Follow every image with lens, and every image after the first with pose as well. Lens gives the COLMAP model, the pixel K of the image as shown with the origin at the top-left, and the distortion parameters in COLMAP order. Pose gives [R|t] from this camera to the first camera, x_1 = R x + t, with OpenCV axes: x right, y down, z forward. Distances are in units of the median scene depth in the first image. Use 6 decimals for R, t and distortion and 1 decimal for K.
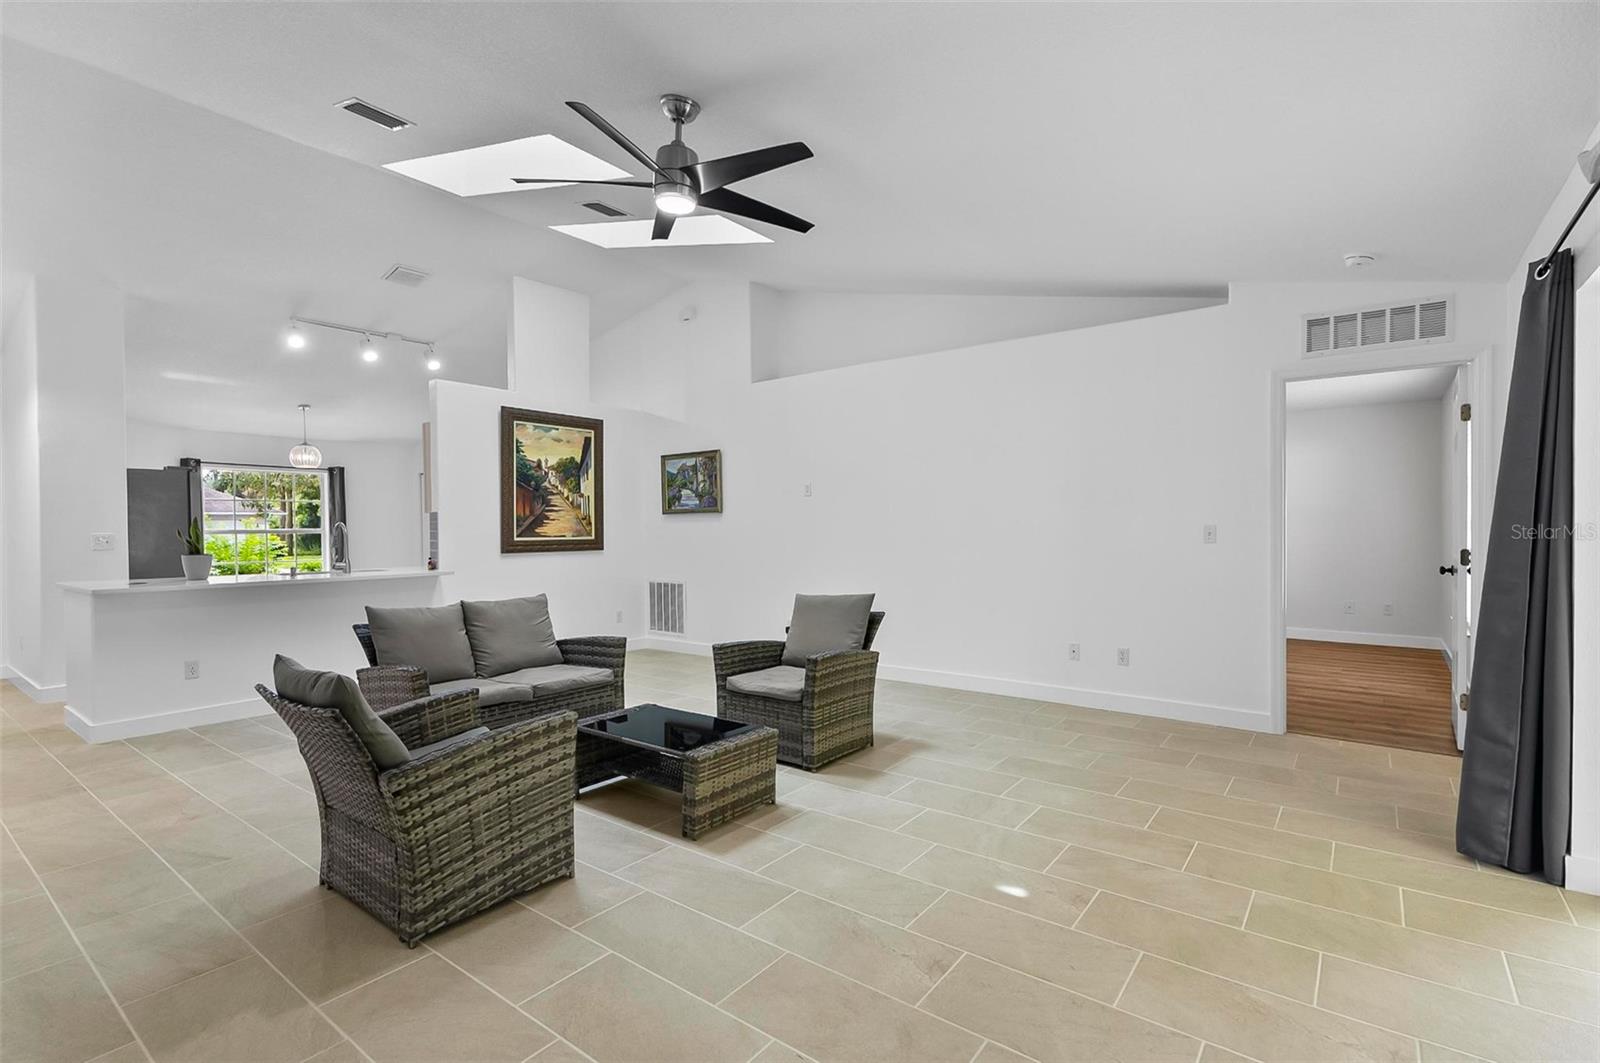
lens RADIAL K [[737.0, 0, 804.1], [0, 737.0, 537.9], [0, 0, 1]] dist [0.008063, -0.002321]
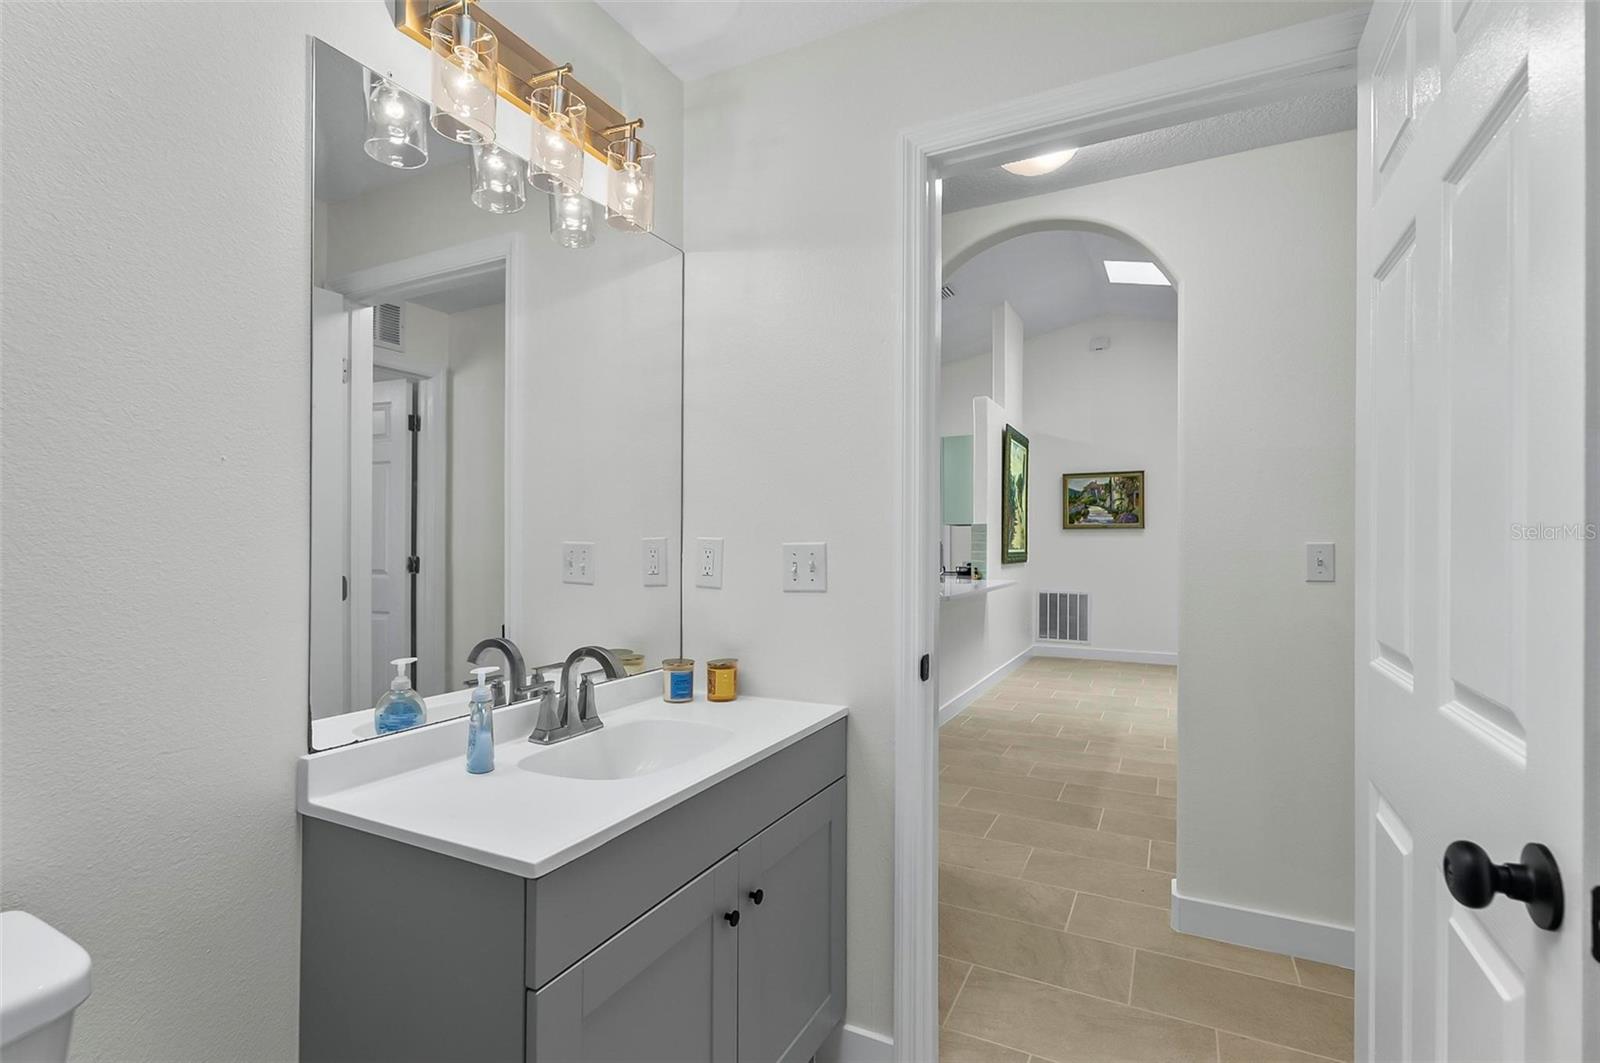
lens RADIAL K [[737.0, 0, 810.9], [0, 737.0, 536.3], [0, 0, 1]] dist [0.008063, -0.002321]
pose [[0.983690, 0.015029, 0.179243, -0.796394], [-0.010775, 0.999637, -0.024682, 0.009223], [-0.179549, 0.022348, 0.983495, 0.021223]]
